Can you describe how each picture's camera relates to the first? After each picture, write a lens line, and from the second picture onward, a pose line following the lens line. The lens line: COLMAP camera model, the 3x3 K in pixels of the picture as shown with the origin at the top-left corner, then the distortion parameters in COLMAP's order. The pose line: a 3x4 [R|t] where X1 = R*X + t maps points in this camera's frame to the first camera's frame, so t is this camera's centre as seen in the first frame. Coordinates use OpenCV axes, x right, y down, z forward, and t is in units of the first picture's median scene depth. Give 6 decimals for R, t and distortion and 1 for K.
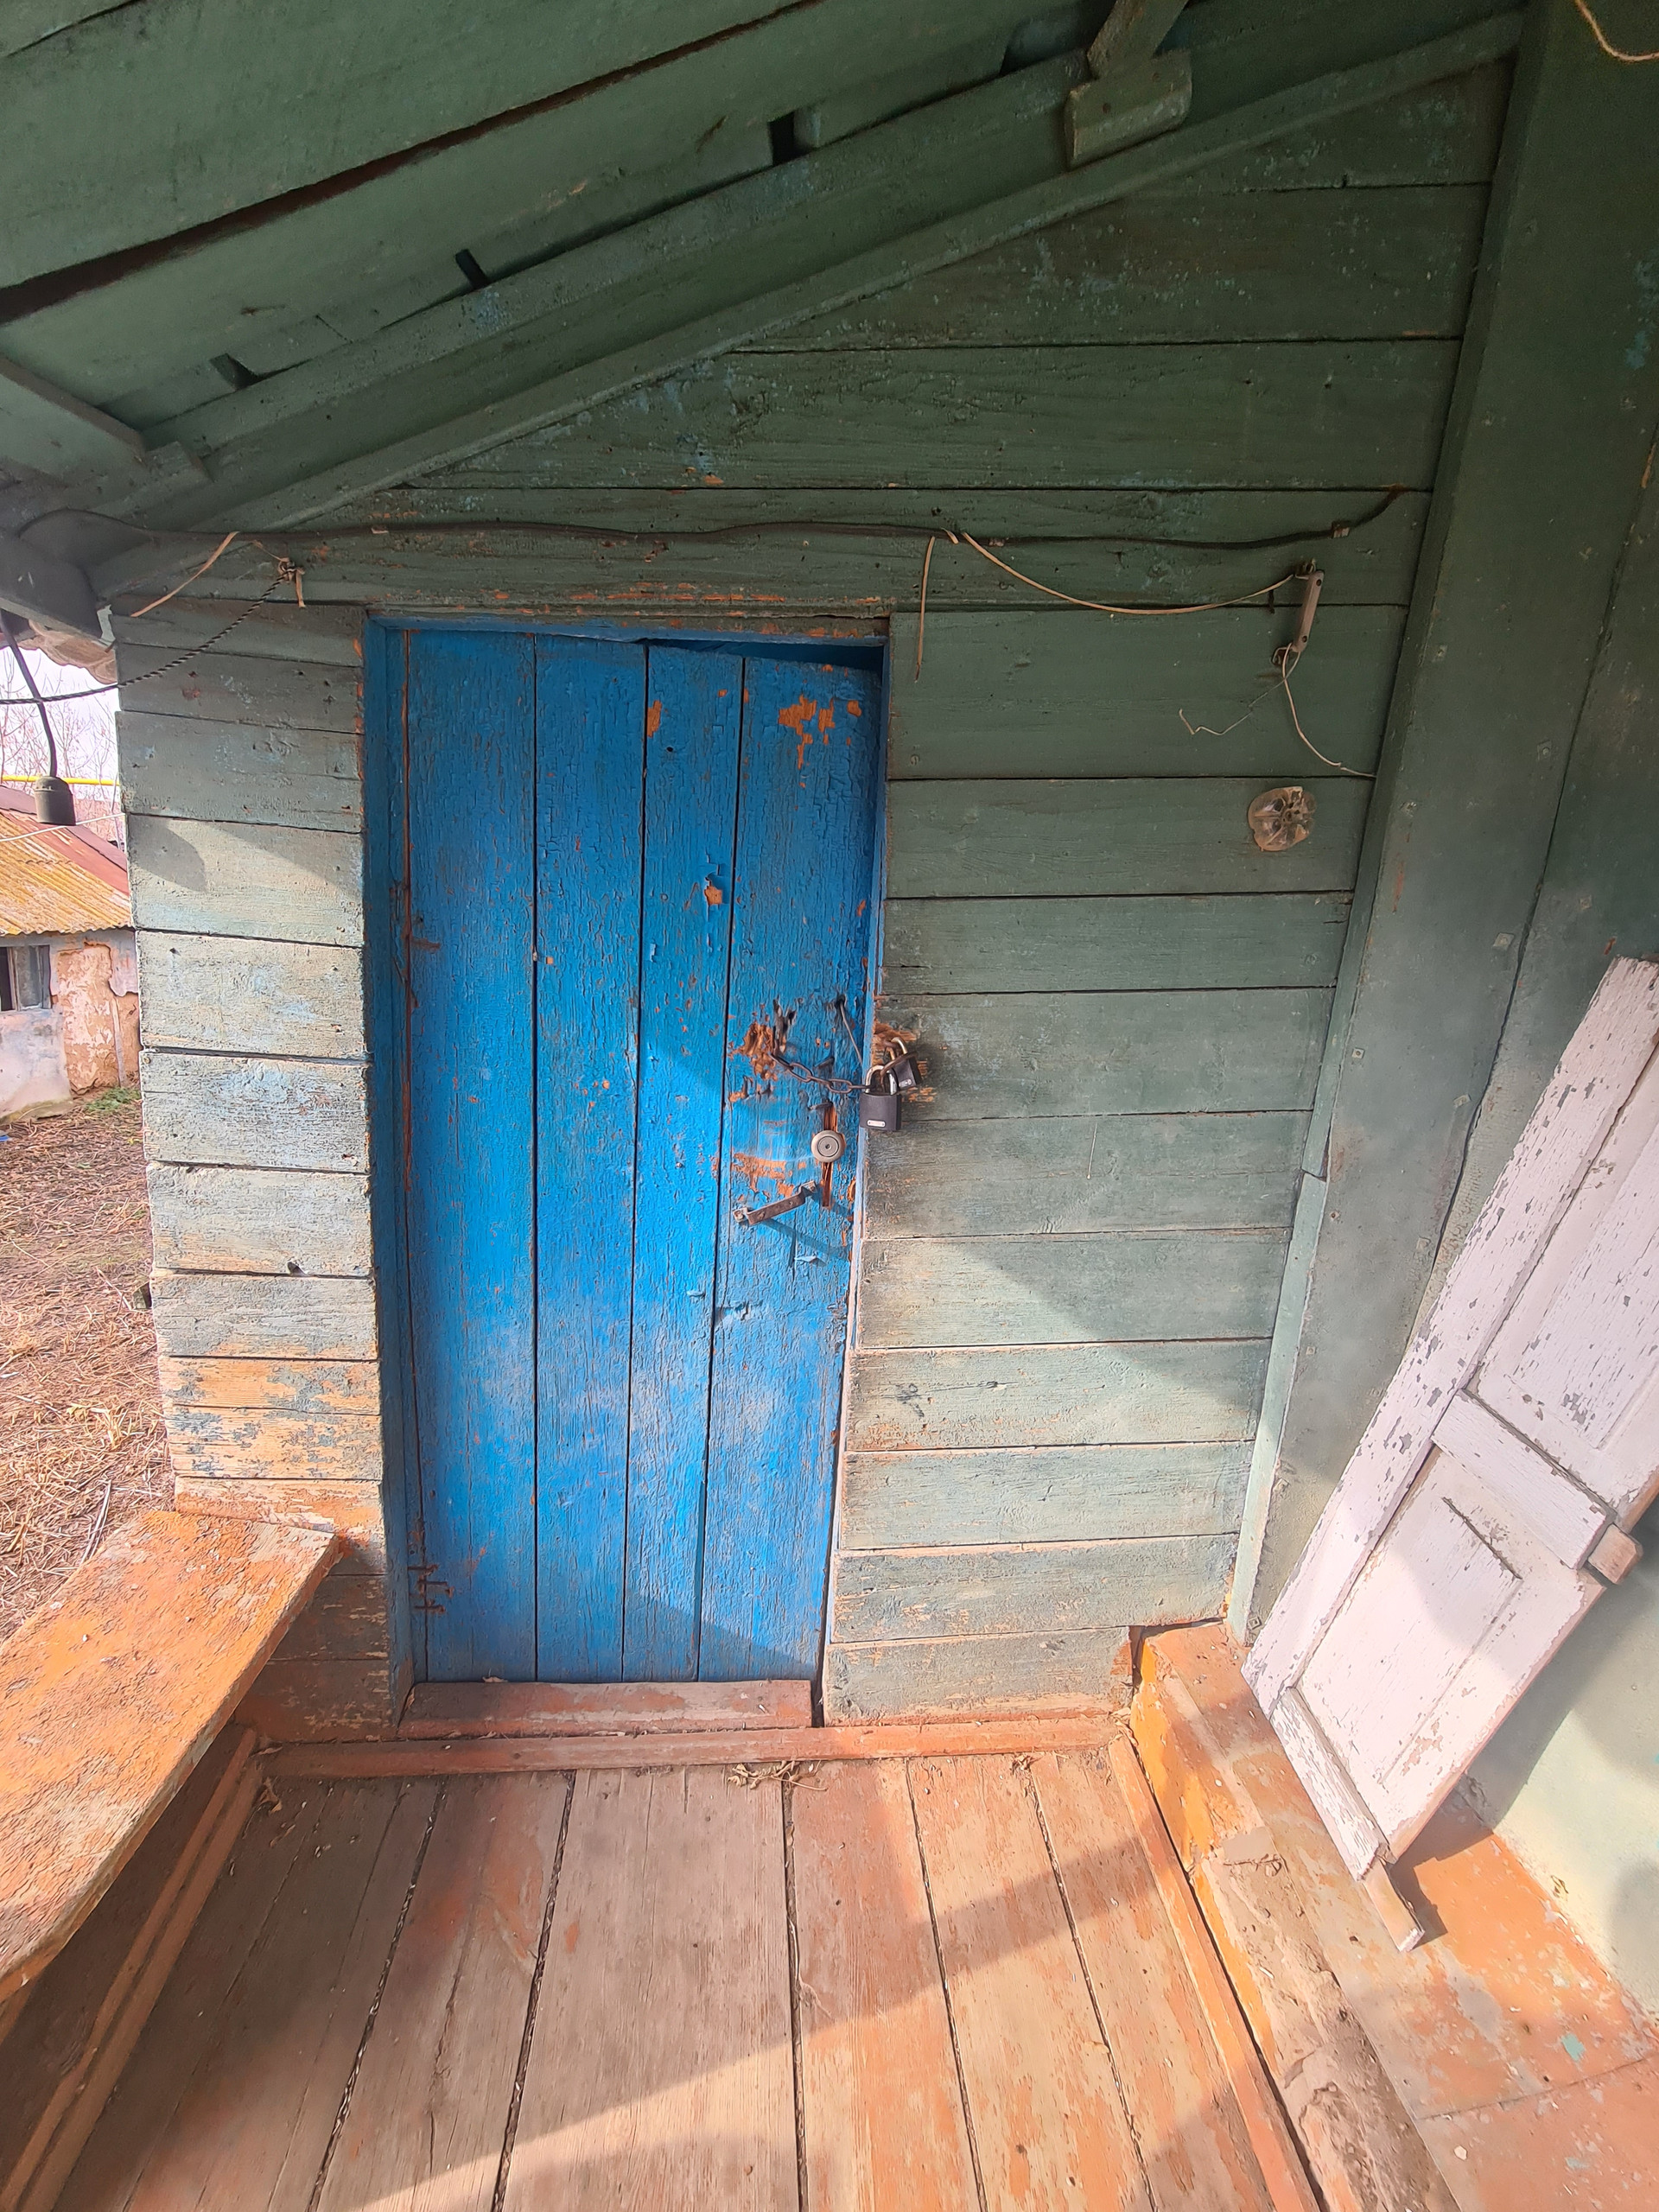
lens RADIAL K [[896.3, 0, 830.6], [0, 896.3, 1122.2], [0, 0, 1]] dist [0.004401, -0.003210]
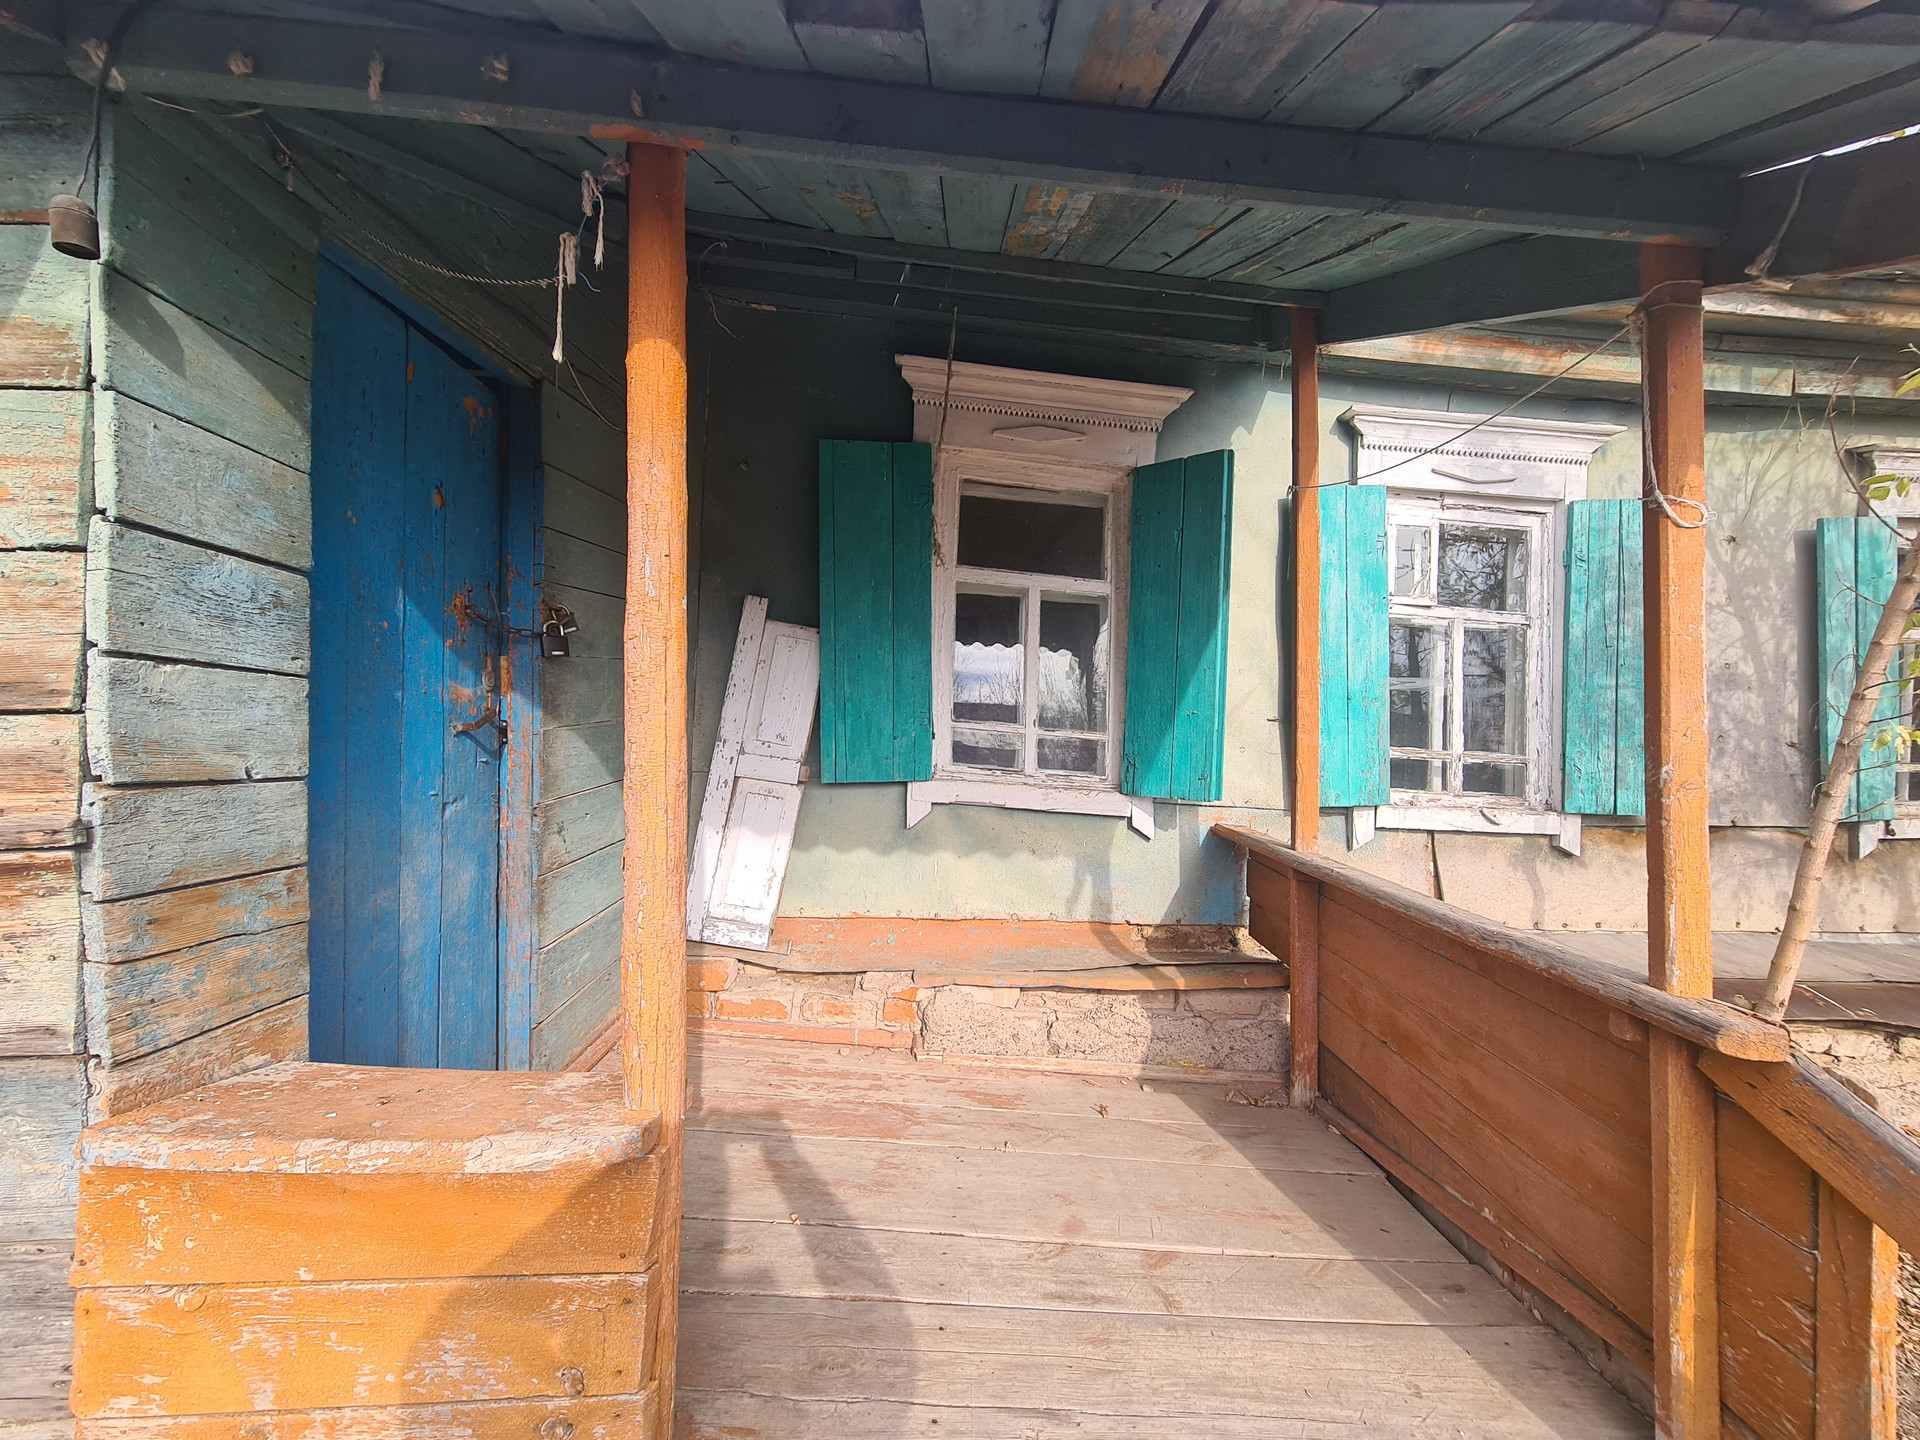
lens RADIAL K [[778.0, 0, 957.8], [0, 778.0, 714.2], [0, 0, 1]] dist [0.004401, -0.003210]
pose [[0.055783, -0.034301, 0.997854, -1.424696], [0.221028, 0.975038, 0.021161, 0.257309], [-0.973671, 0.219373, 0.061972, 0.186592]]
